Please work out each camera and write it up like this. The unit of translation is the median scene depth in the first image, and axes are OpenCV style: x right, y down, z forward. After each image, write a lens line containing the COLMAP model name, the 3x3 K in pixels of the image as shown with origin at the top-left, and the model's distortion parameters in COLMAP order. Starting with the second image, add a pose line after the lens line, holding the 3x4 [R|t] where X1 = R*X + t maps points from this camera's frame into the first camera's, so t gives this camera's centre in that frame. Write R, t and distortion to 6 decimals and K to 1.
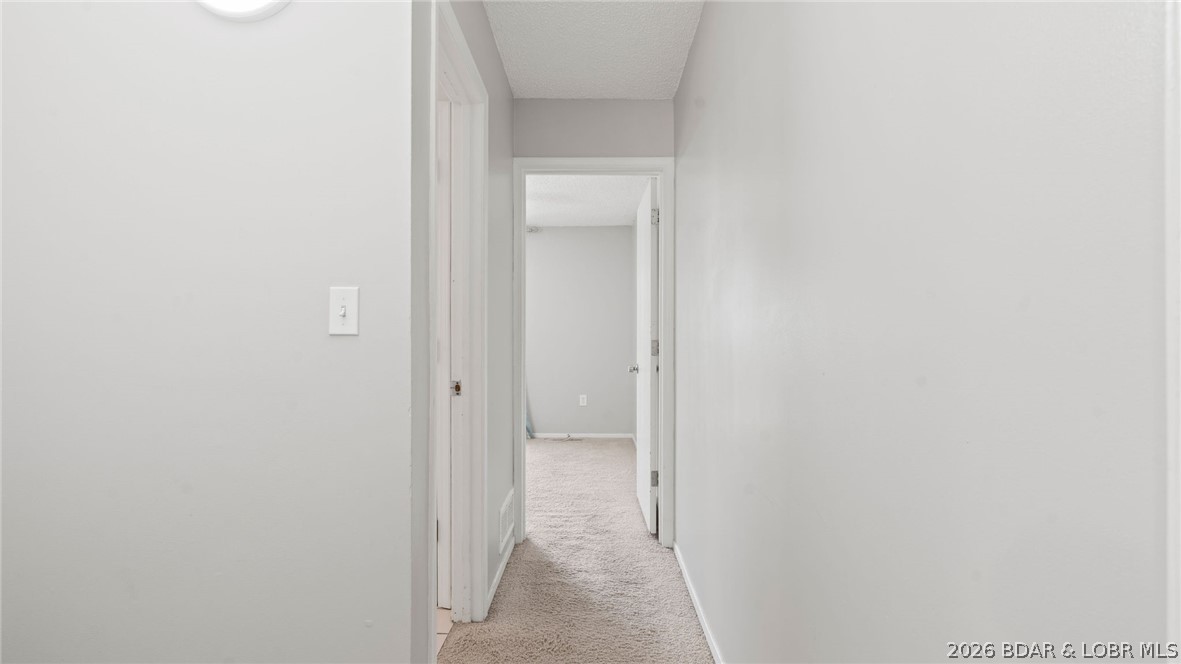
lens RADIAL K [[532.4, 0, 590.7], [0, 532.4, 334.7], [0, 0, 1]] dist [-0.002583, 0.002060]
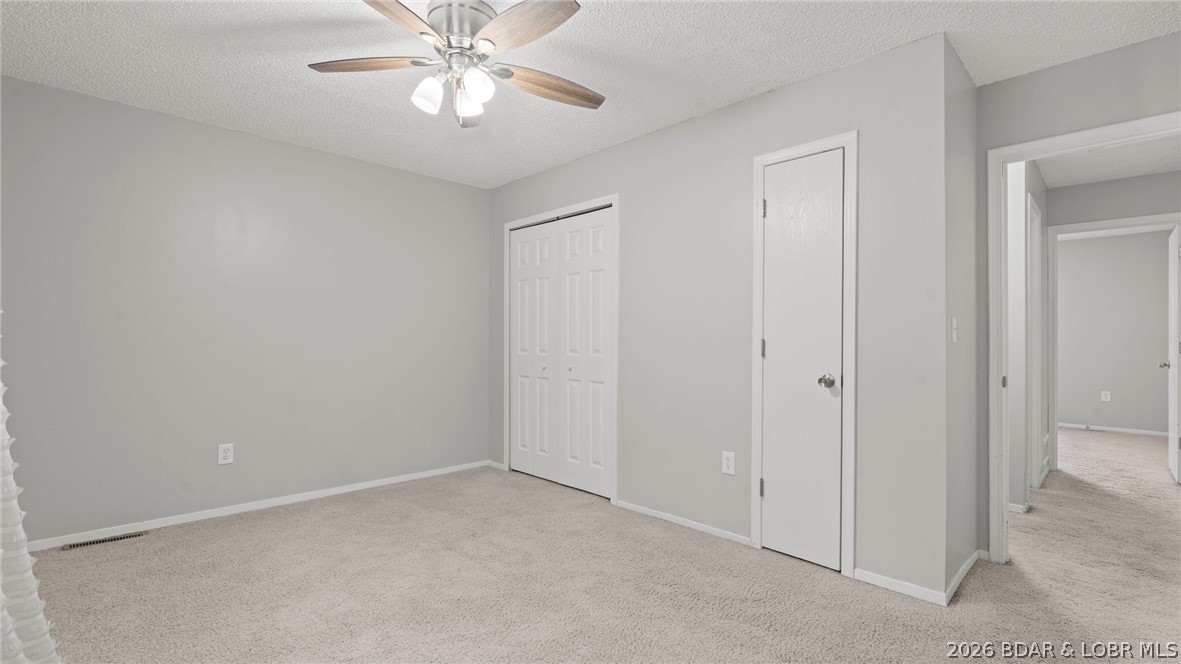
lens RADIAL K [[532.4, 0, 590.7], [0, 532.4, 334.7], [0, 0, 1]] dist [-0.002583, 0.002060]
pose [[0.716443, -0.005629, -0.697623, -0.012592], [-0.006384, 0.999873, -0.014625, 0.020495], [0.697616, 0.014932, 0.716316, -0.913887]]
